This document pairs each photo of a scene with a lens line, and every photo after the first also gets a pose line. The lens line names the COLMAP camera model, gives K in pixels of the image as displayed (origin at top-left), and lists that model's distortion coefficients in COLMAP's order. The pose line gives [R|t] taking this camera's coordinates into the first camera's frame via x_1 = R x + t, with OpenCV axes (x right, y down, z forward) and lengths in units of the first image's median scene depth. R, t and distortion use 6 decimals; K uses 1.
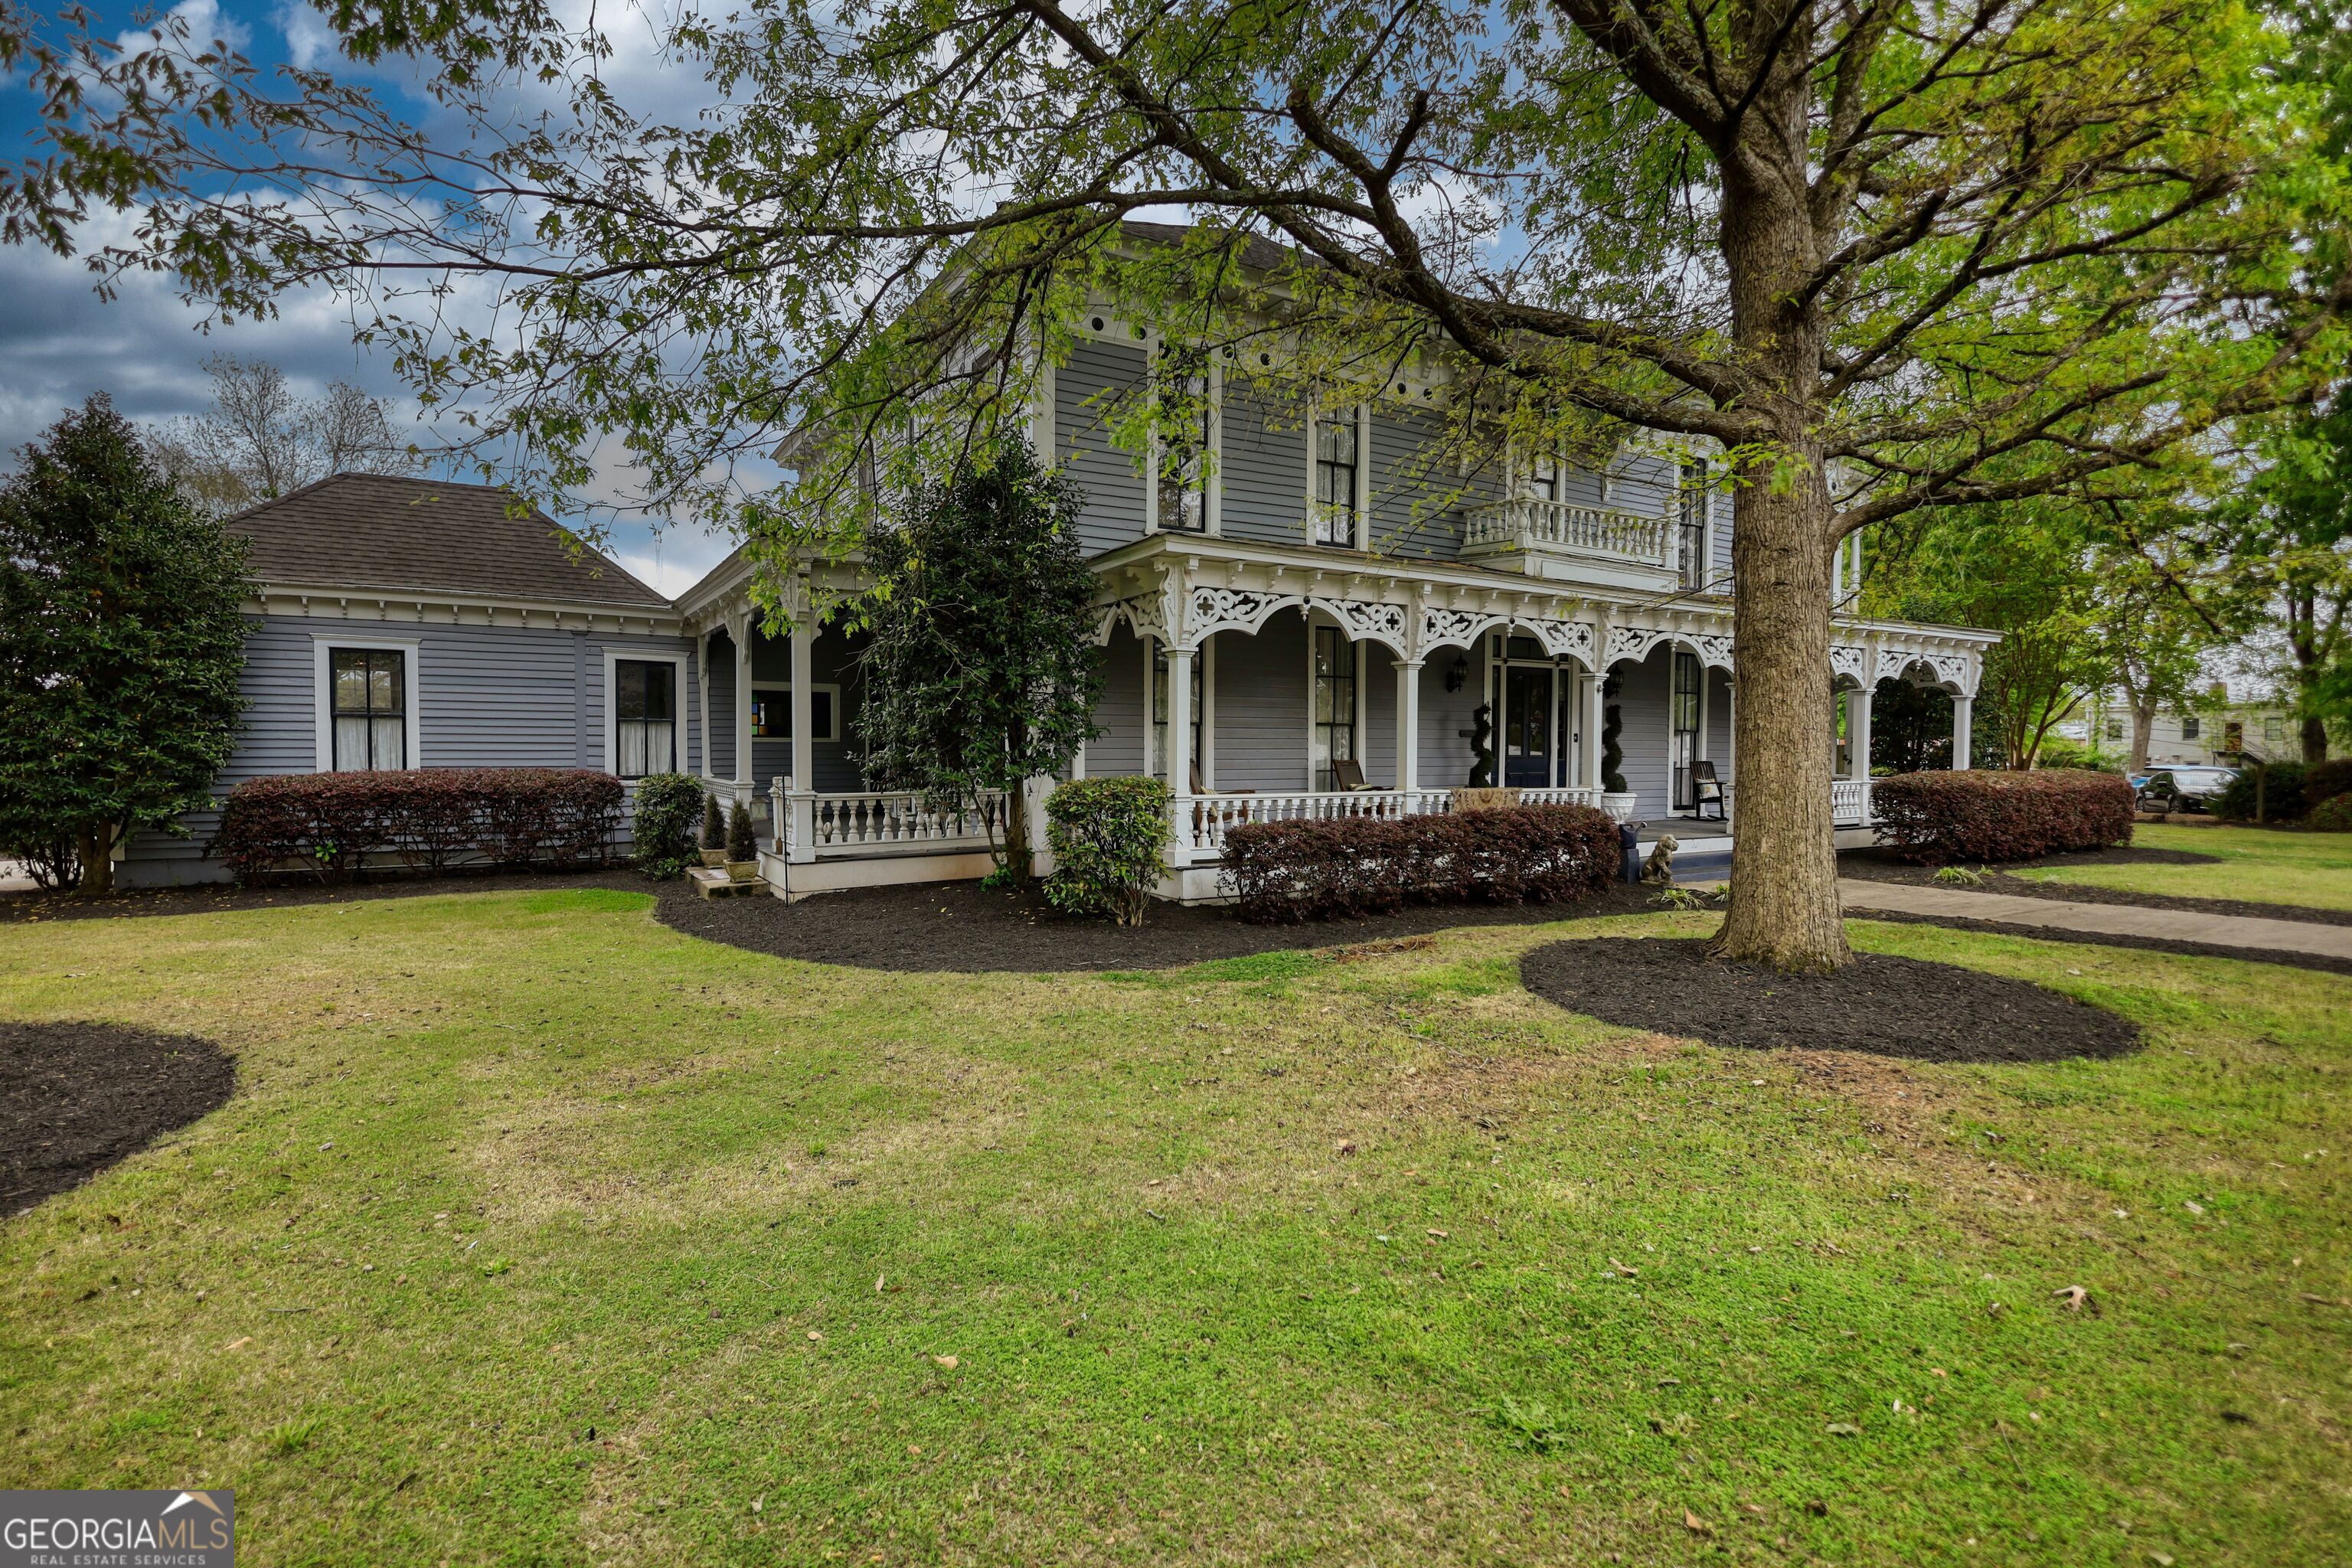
lens RADIAL K [[1126.6, 0, 1176.0], [0, 1126.6, 784.0], [0, 0, 1]] dist [-0.001562, -0.000230]
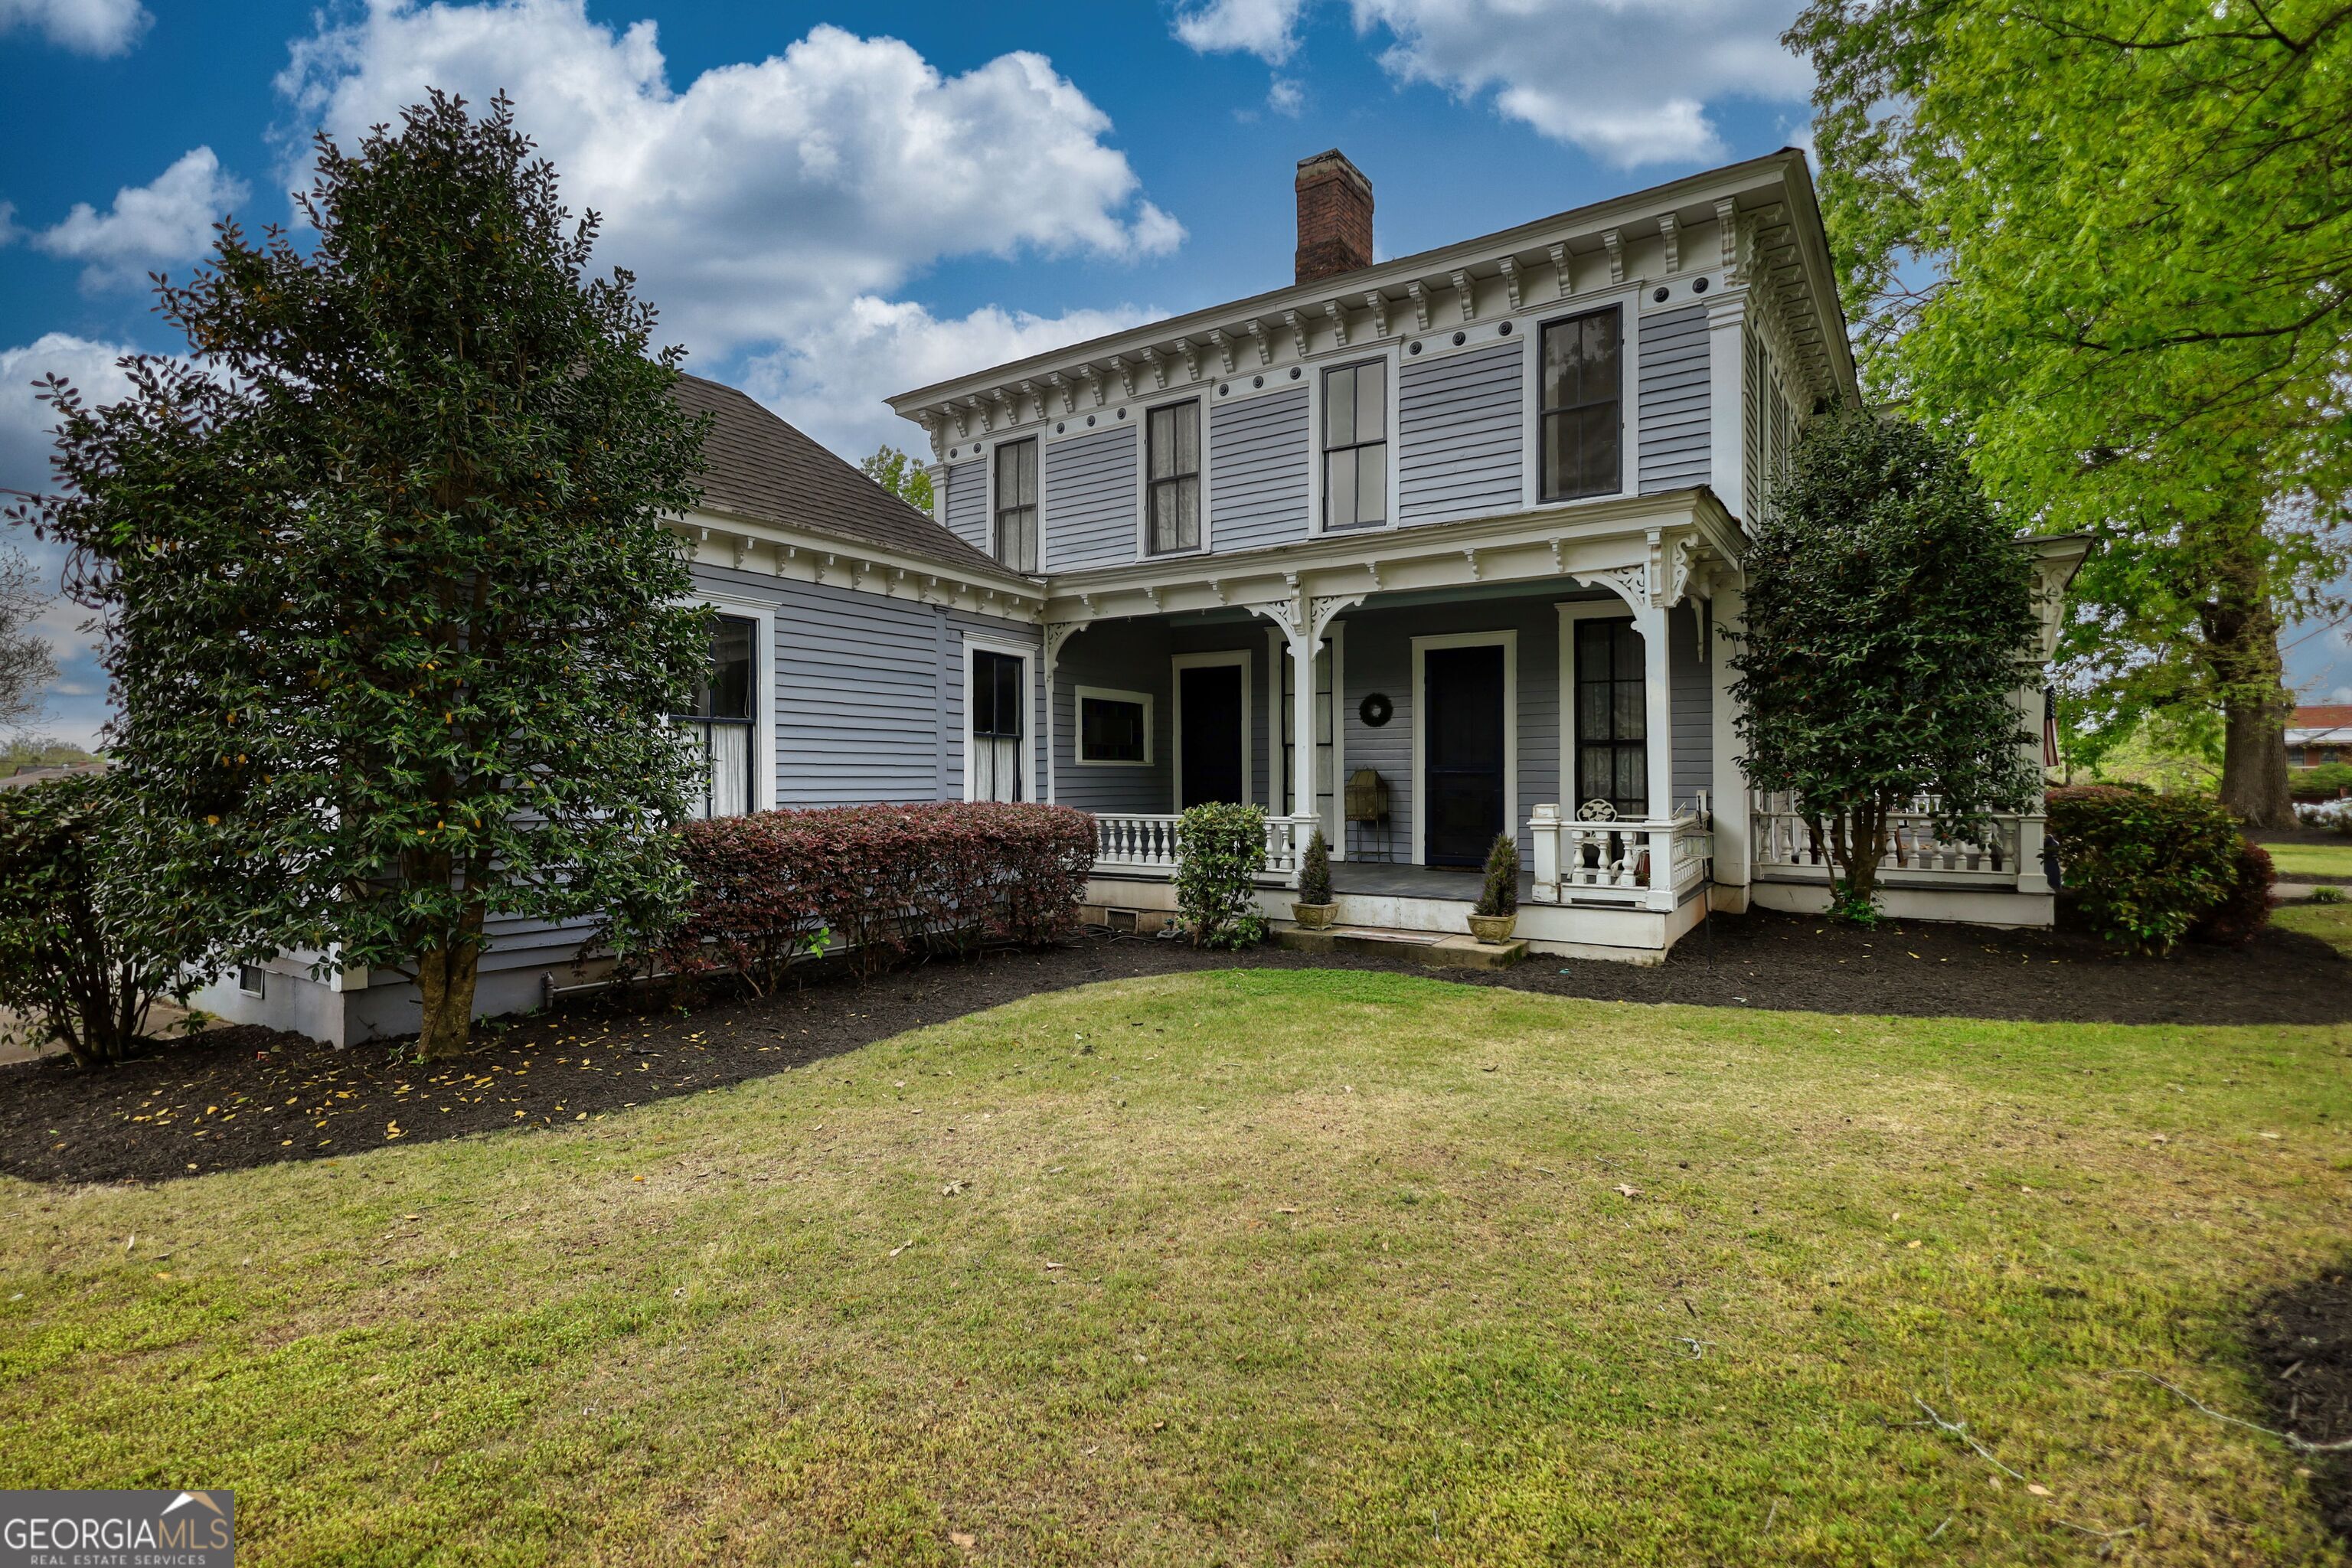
lens RADIAL K [[1085.6, 0, 1135.7], [0, 1085.6, 779.2], [0, 0, 1]] dist [0.000034, 0.000231]
pose [[0.894771, -0.007502, 0.446463, -0.769700], [0.022485, 0.999347, -0.028270, -0.006080], [-0.445959, 0.035334, 0.894356, 0.359336]]
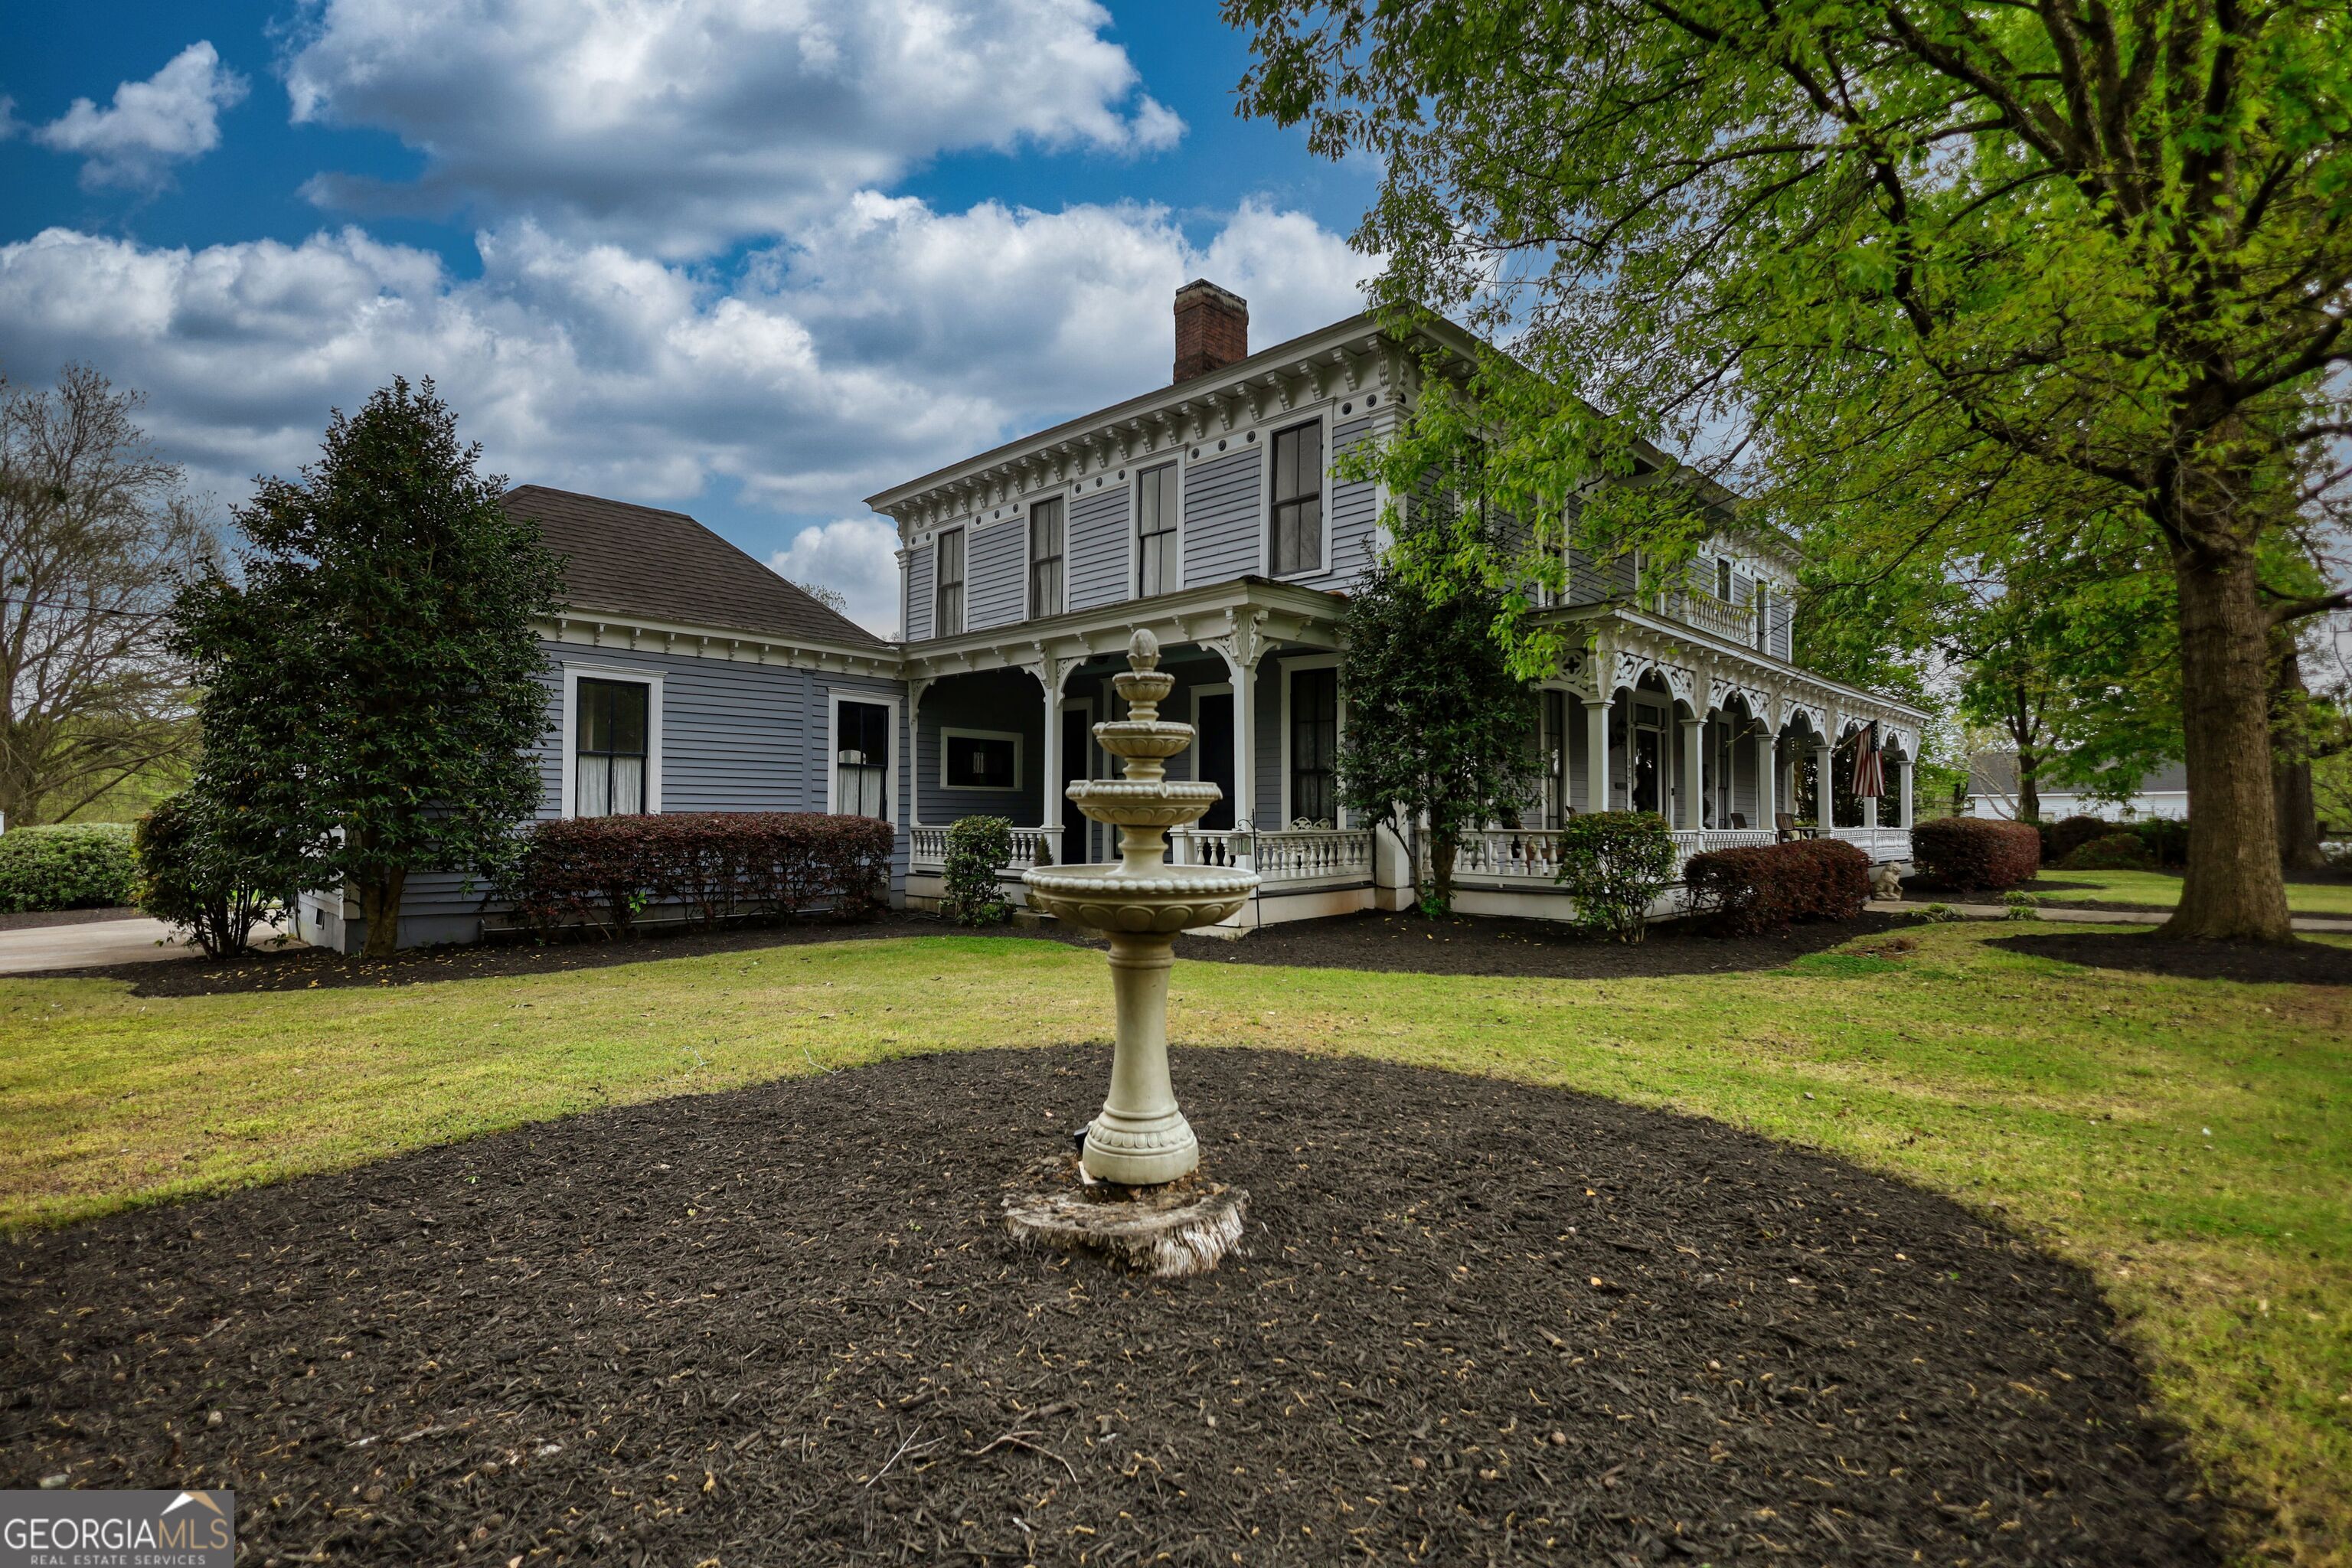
lens RADIAL K [[1085.6, 0, 1135.7], [0, 1085.6, 779.2], [0, 0, 1]] dist [0.000034, 0.000231]
pose [[0.965196, 0.010882, 0.261301, -0.531383], [0.006416, 0.997848, -0.065255, 0.019528], [-0.261449, 0.064661, 0.963049, 0.047461]]
